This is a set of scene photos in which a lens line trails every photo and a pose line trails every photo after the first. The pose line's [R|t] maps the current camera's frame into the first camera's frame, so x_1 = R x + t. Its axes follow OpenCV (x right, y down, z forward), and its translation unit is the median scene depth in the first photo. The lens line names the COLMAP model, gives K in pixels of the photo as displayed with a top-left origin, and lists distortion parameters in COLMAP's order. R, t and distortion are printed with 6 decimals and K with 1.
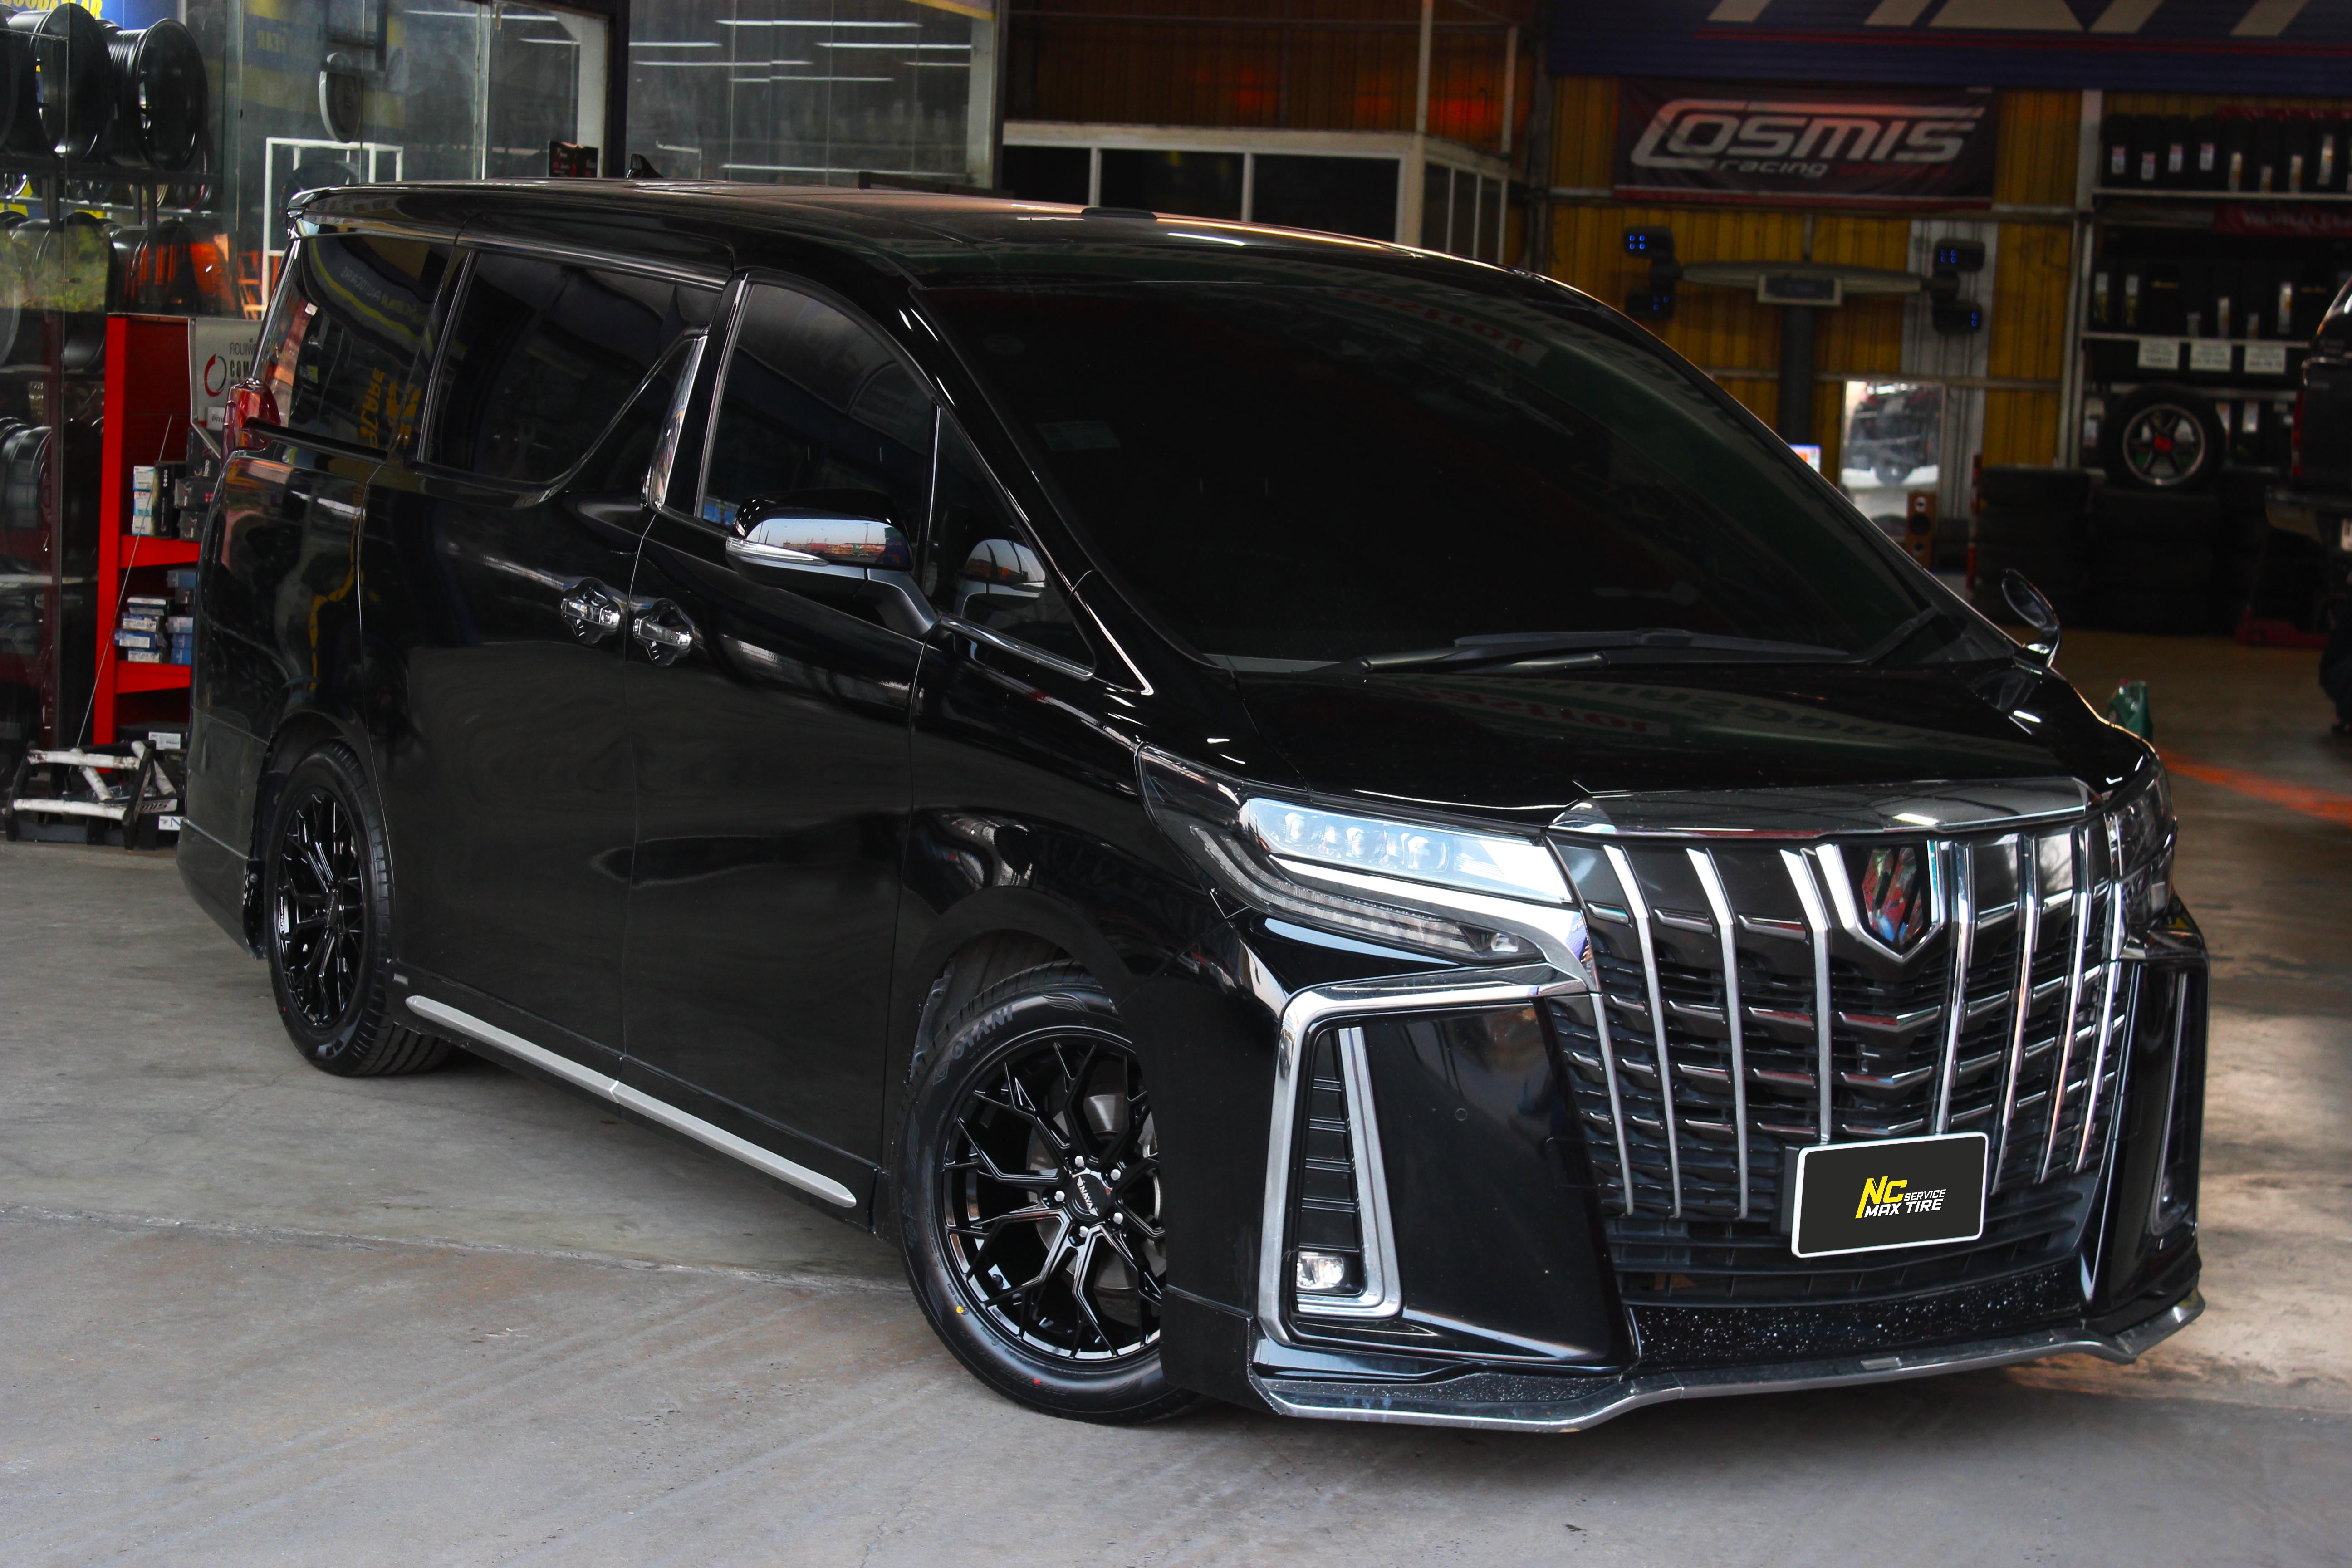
lens RADIAL K [[4653.3, 0, 1202.3], [0, 4653.3, 891.7], [0, 0, 1]] dist [0.025886, 0.000000]
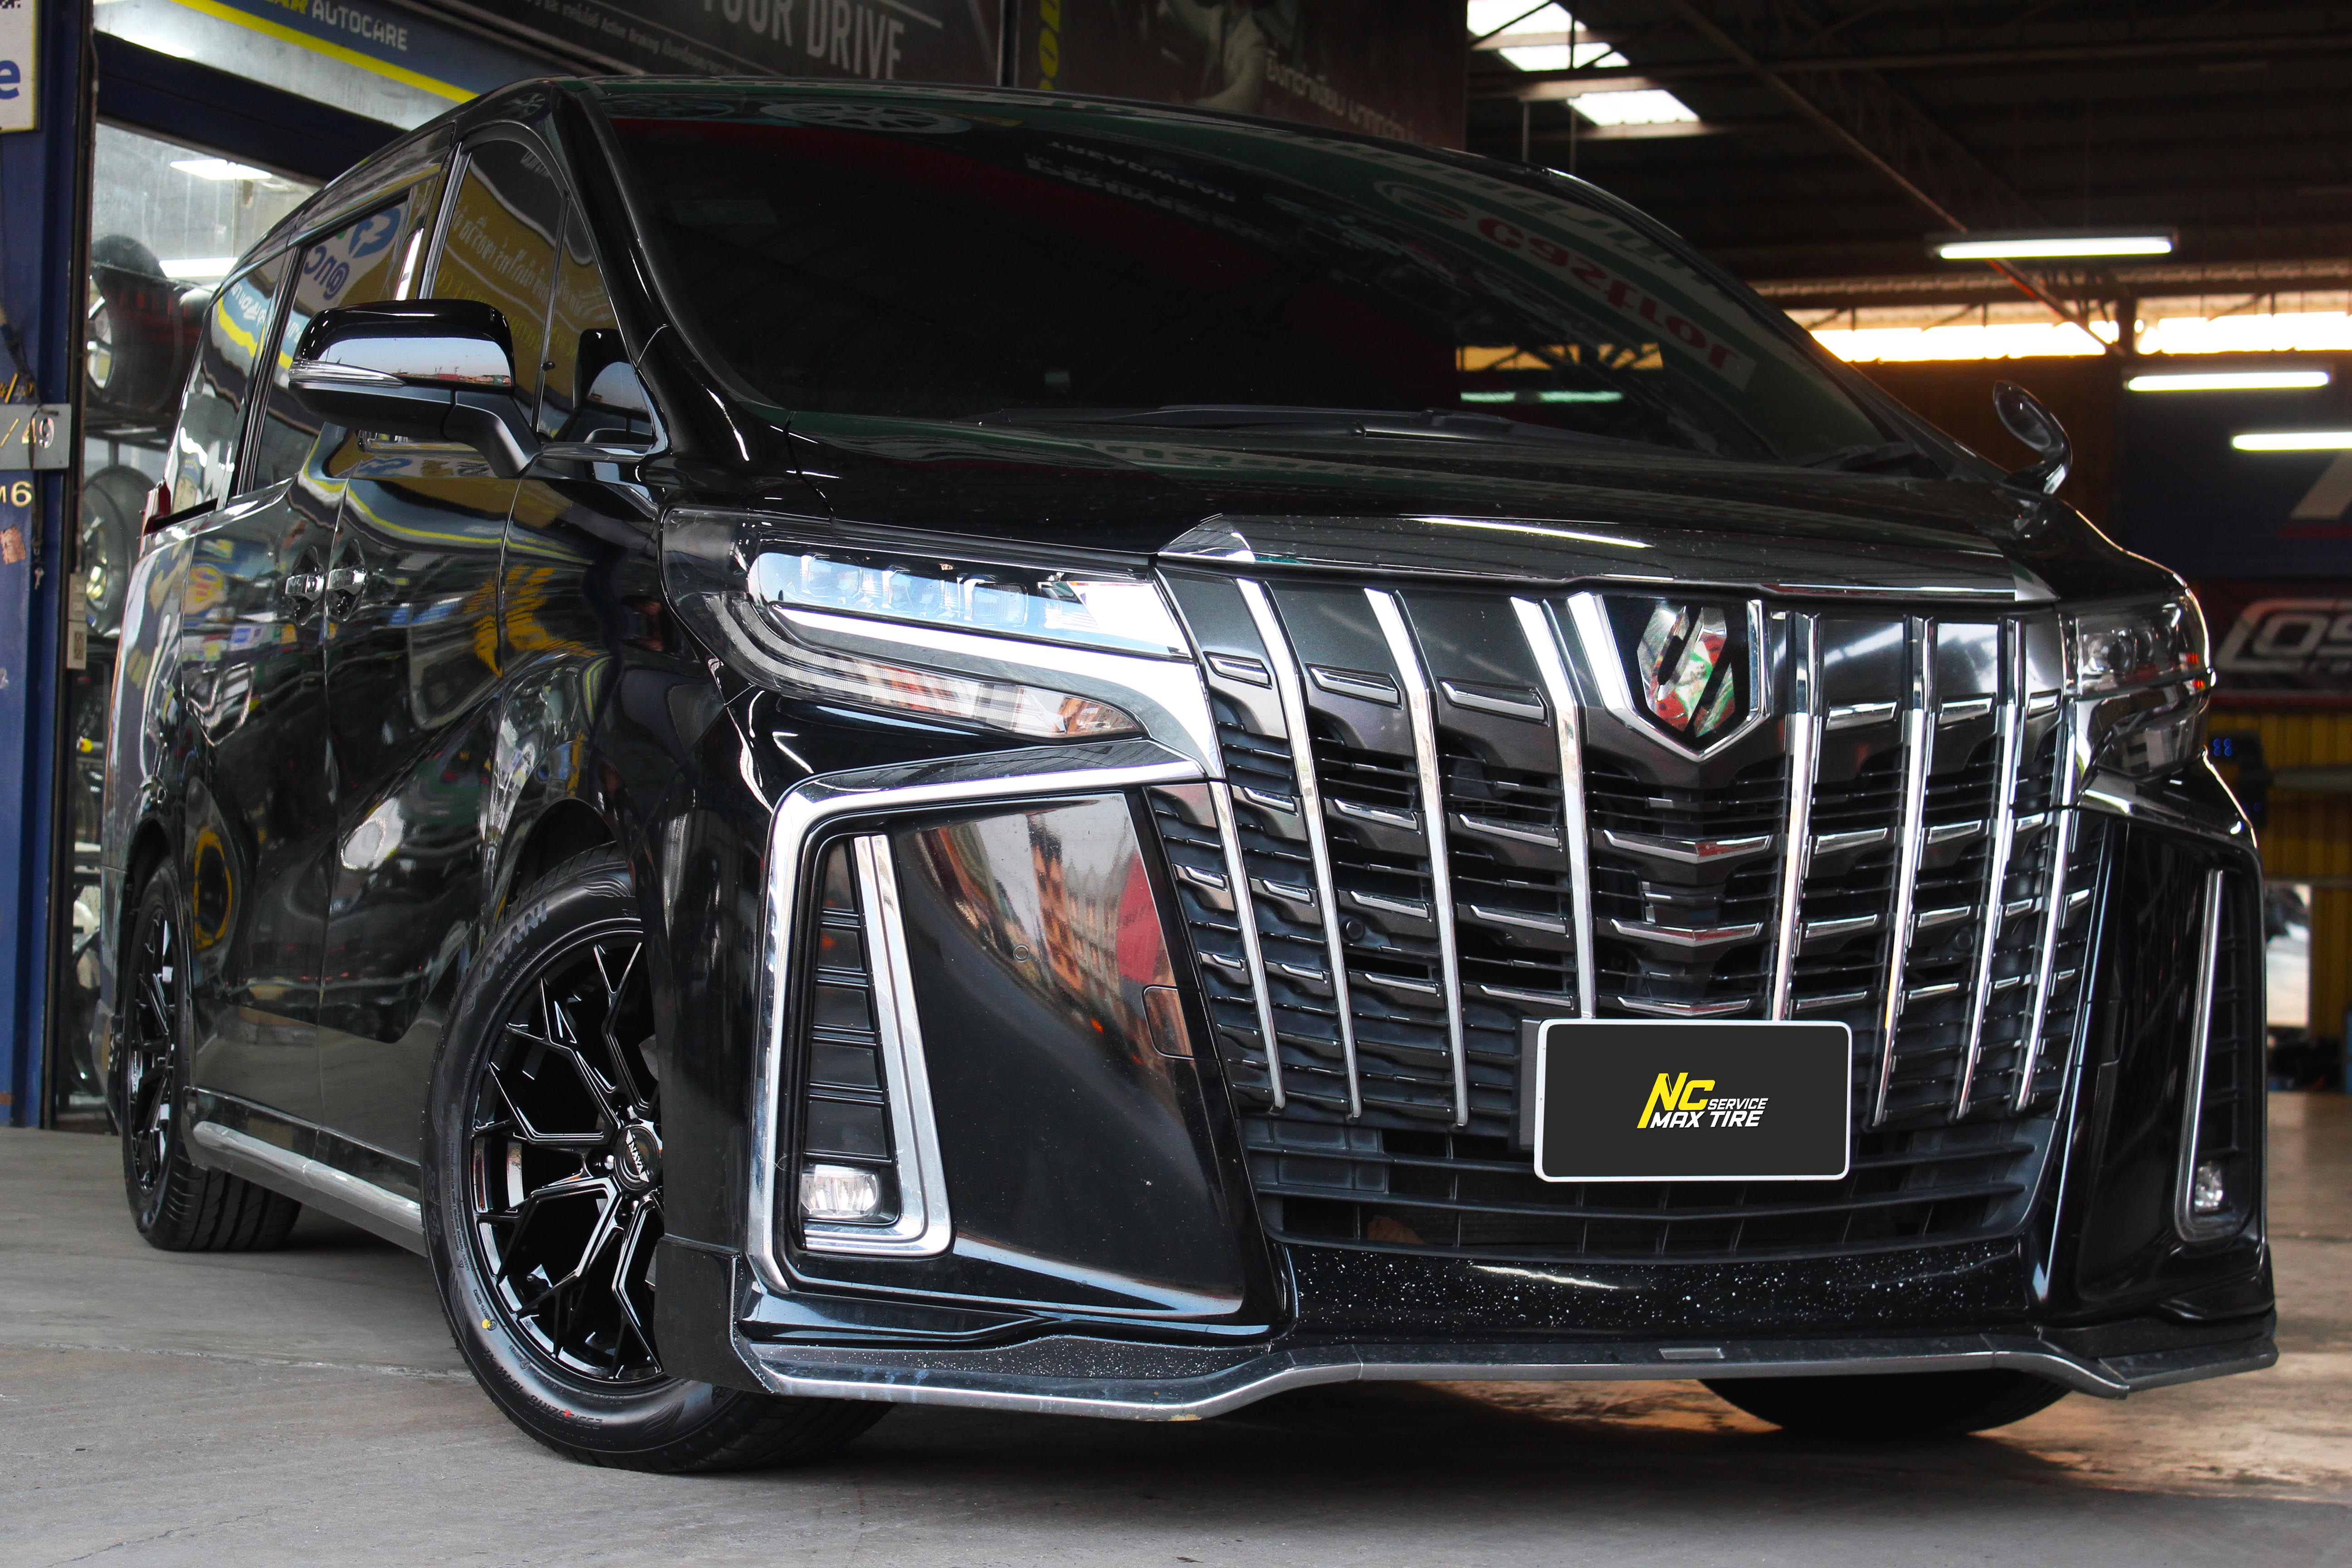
lens RADIAL K [[4469.9, 0, 1140.7], [0, 4469.9, 872.4], [0, 0, 1]] dist [0.023137, 0.000000]
pose [[0.983927, -0.021329, -0.177295, 0.177820], [-0.005719, 0.988568, -0.150668, 0.126337], [0.178482, 0.149260, 0.972556, 0.324260]]
